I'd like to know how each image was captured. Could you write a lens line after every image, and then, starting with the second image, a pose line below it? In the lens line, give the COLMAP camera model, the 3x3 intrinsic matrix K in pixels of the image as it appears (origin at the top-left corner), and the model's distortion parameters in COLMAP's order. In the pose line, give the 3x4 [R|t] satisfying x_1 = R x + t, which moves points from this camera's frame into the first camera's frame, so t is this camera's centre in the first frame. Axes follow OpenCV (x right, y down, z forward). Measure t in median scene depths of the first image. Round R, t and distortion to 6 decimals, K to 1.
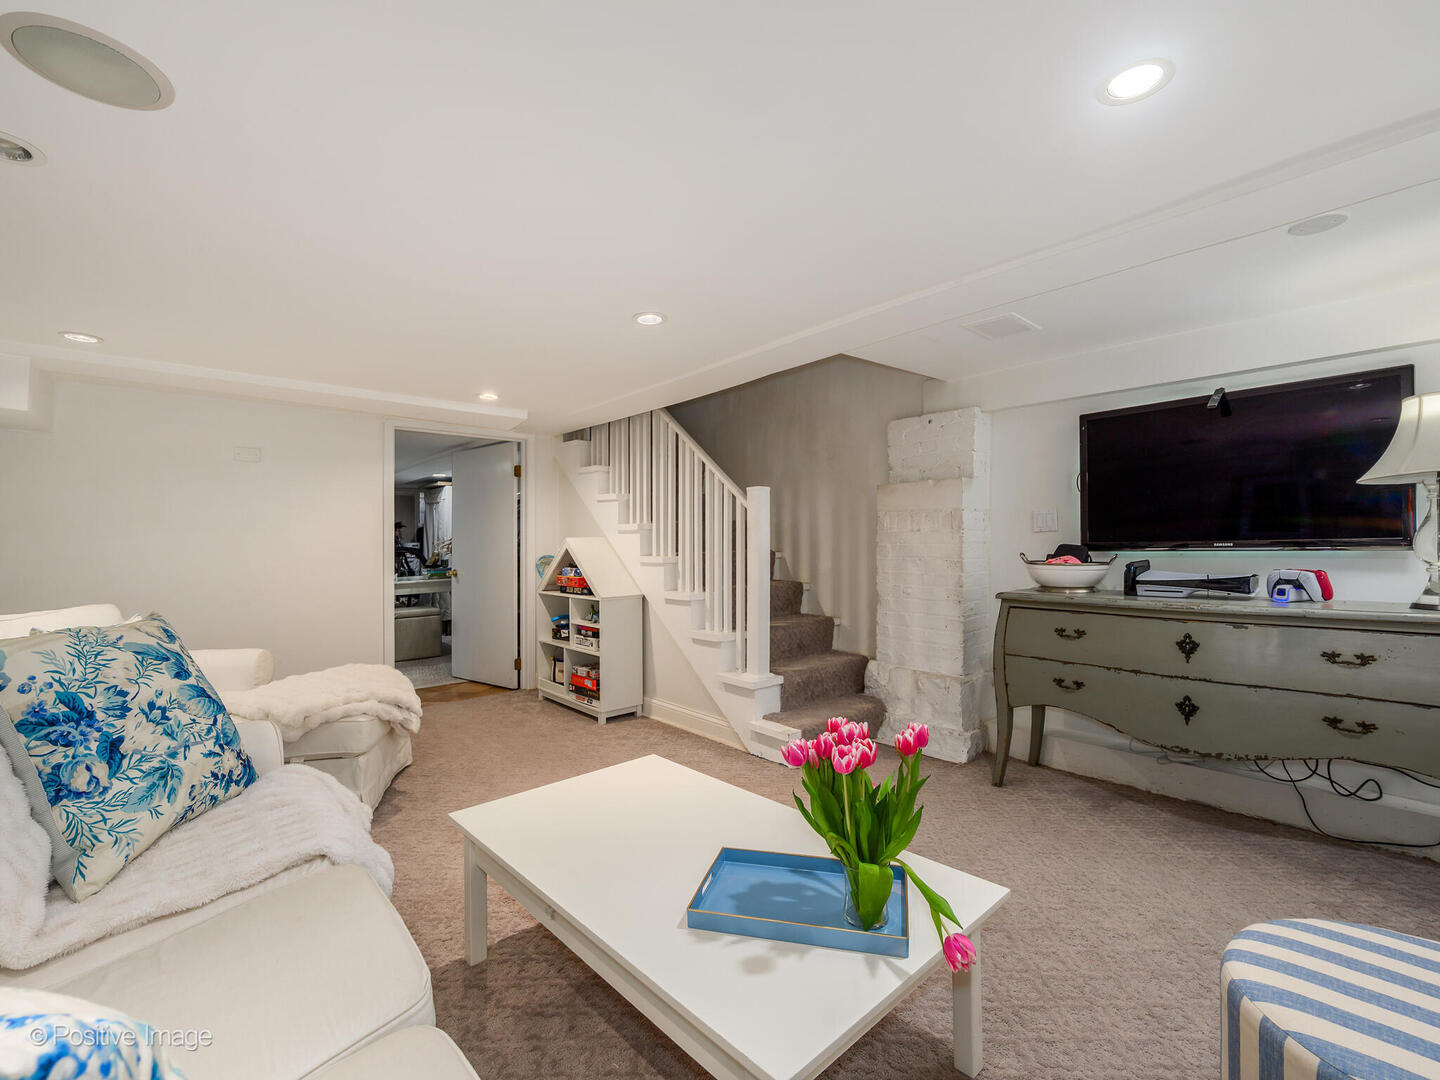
lens RADIAL K [[641.1, 0, 713.7], [0, 641.1, 546.9], [0, 0, 1]] dist [0.001000, -0.000157]
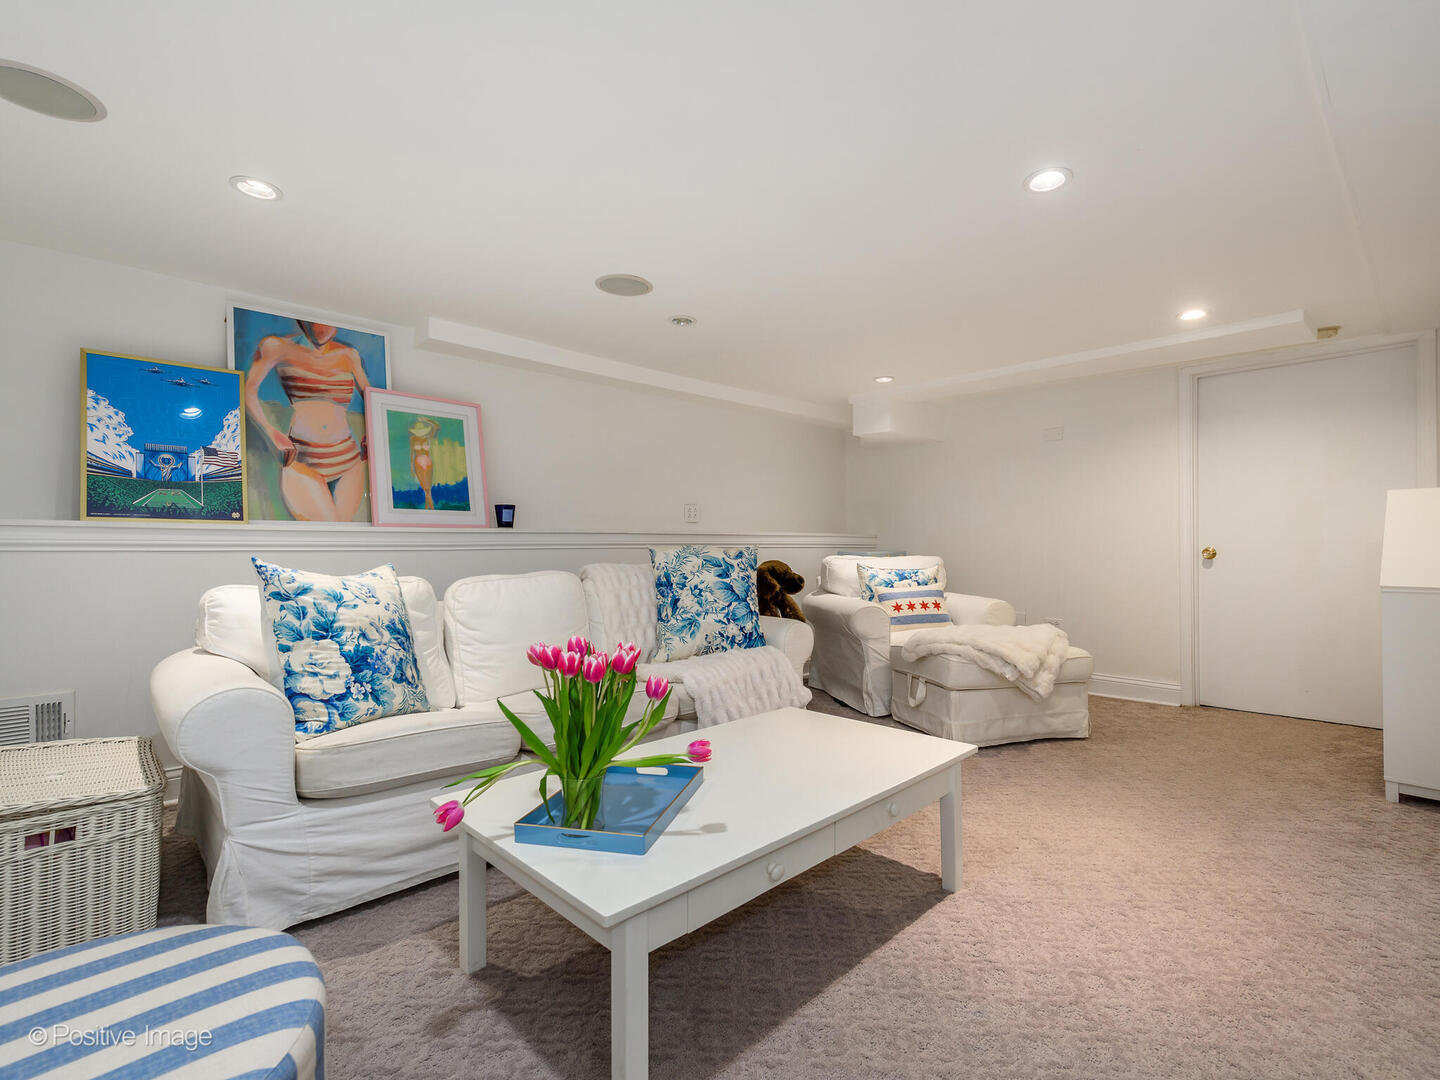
lens RADIAL K [[681.6, 0, 748.0], [0, 681.6, 540.9], [0, 0, 1]] dist [-0.000108, 0.000047]
pose [[0.052194, 0.006951, -0.998613, 1.150501], [-0.001952, 0.999975, 0.006858, 0.095386], [0.998635, 0.001592, 0.052206, 1.043049]]
